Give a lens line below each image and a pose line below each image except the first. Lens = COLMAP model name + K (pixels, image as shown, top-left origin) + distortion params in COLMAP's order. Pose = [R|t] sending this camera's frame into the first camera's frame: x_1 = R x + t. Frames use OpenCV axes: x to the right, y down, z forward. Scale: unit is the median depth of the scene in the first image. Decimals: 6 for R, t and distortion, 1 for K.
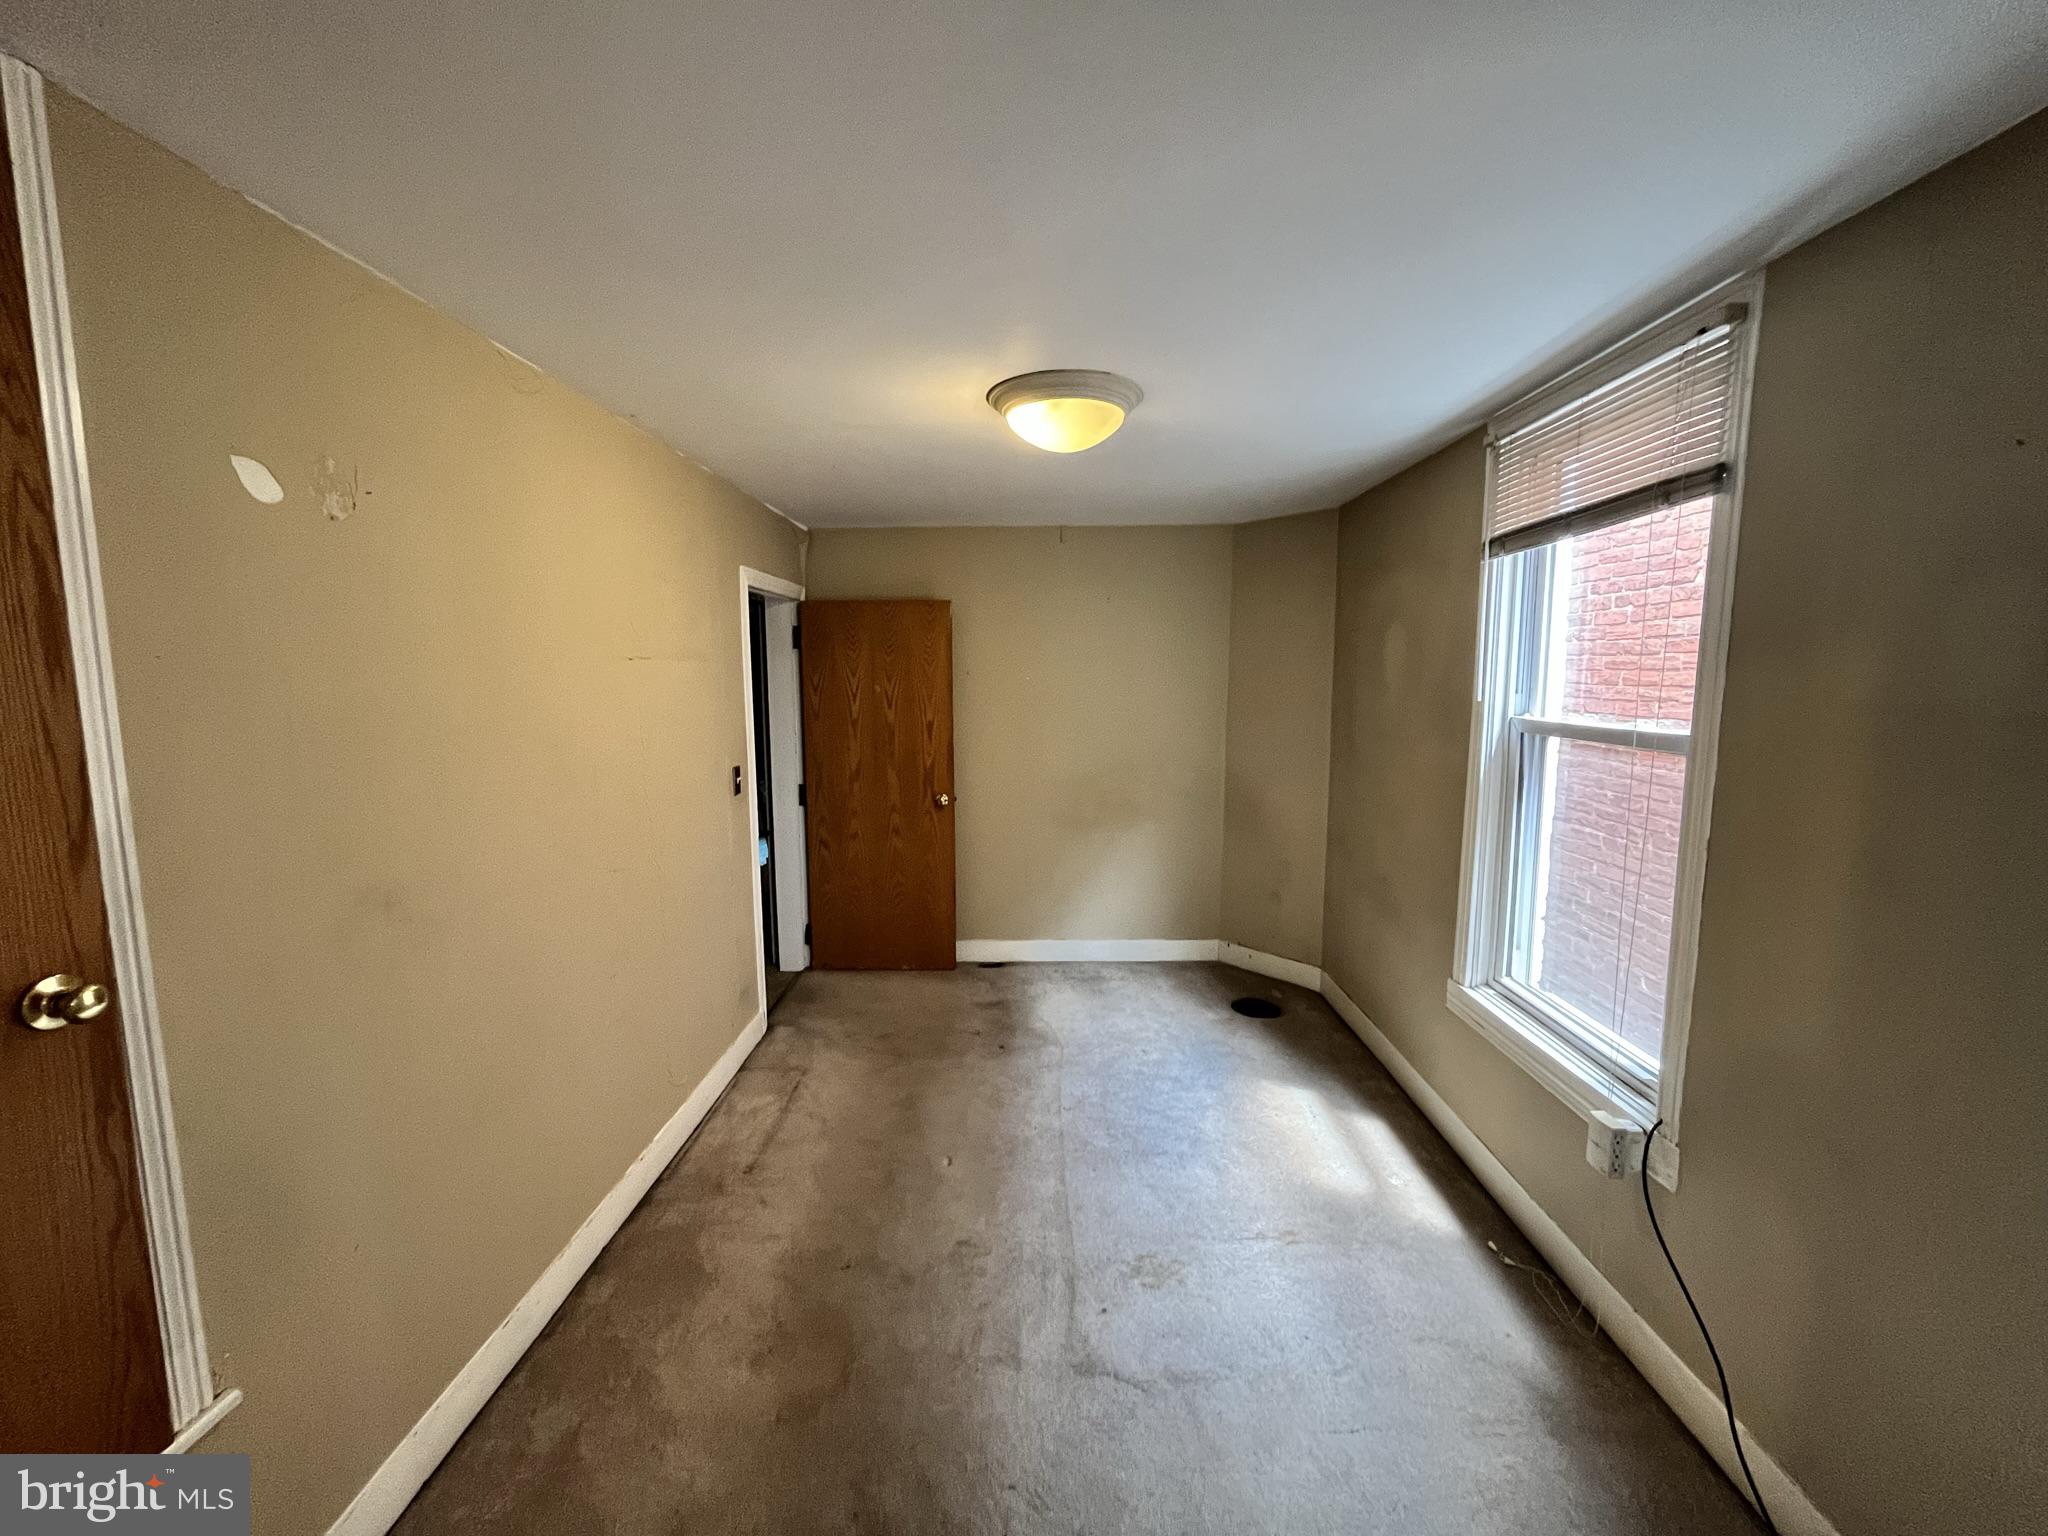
lens RADIAL K [[825.0, 0, 1023.6], [0, 825.0, 770.3], [0, 0, 1]] dist [-0.004939, -0.000142]
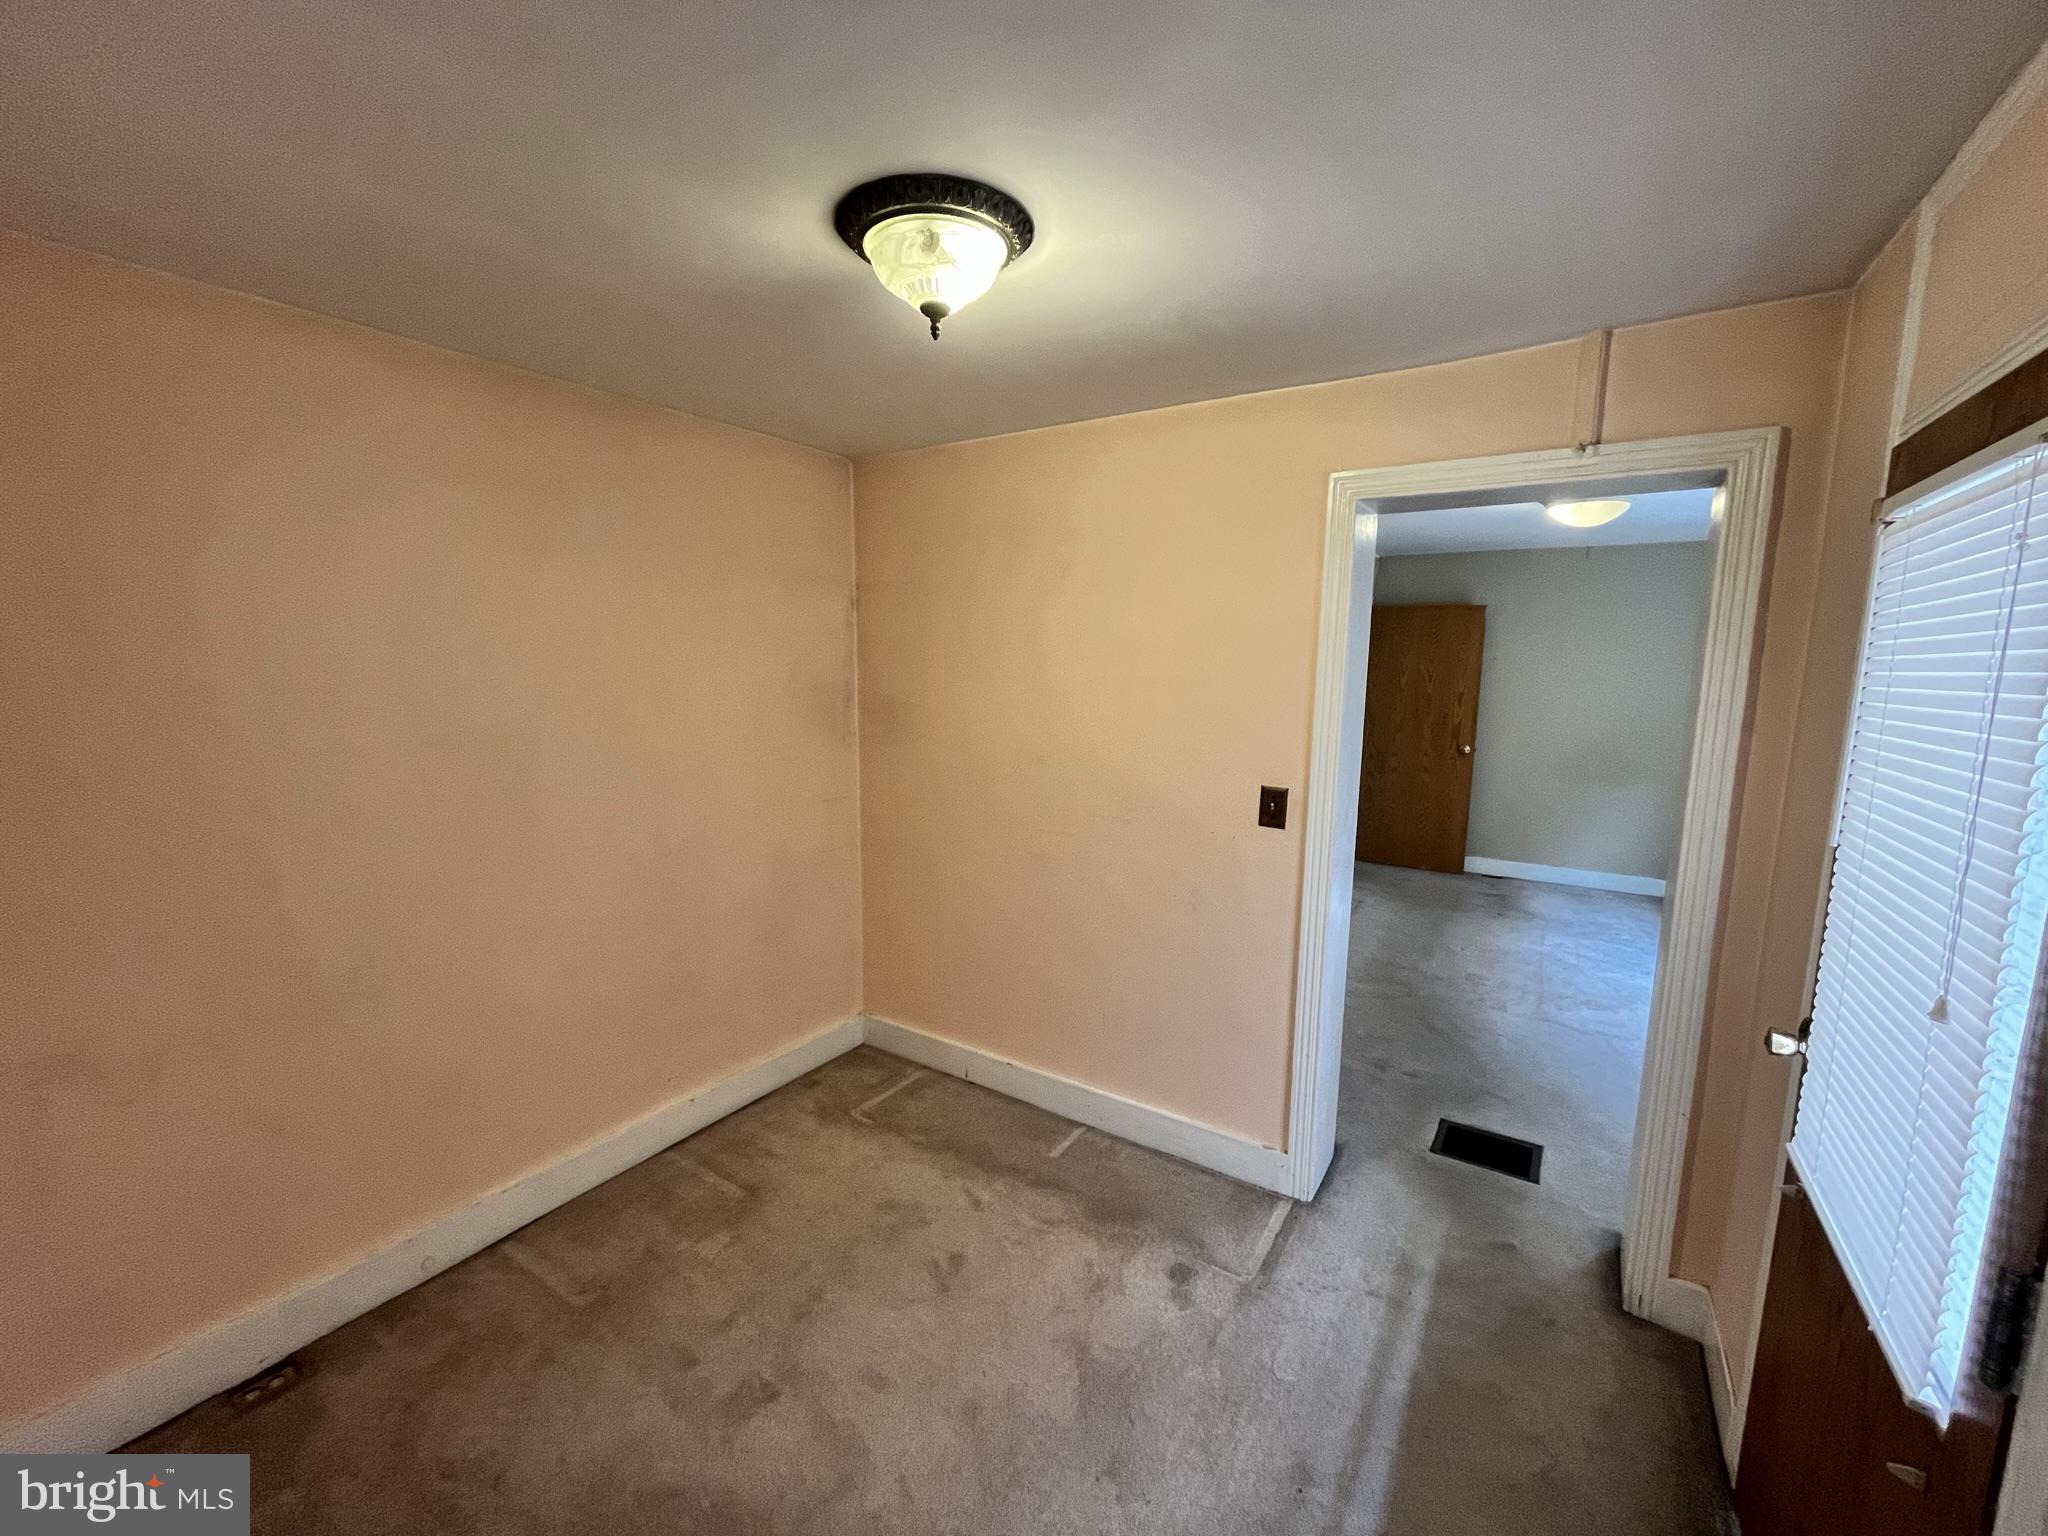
lens RADIAL K [[825.0, 0, 1024.4], [0, 825.0, 766.8], [0, 0, 1]] dist [-0.004939, -0.000142]
pose [[0.849070, 0.086741, -0.521110, -0.003631], [-0.081312, 0.996131, 0.033325, 0.088467], [0.521985, 0.014078, 0.852838, -0.638246]]
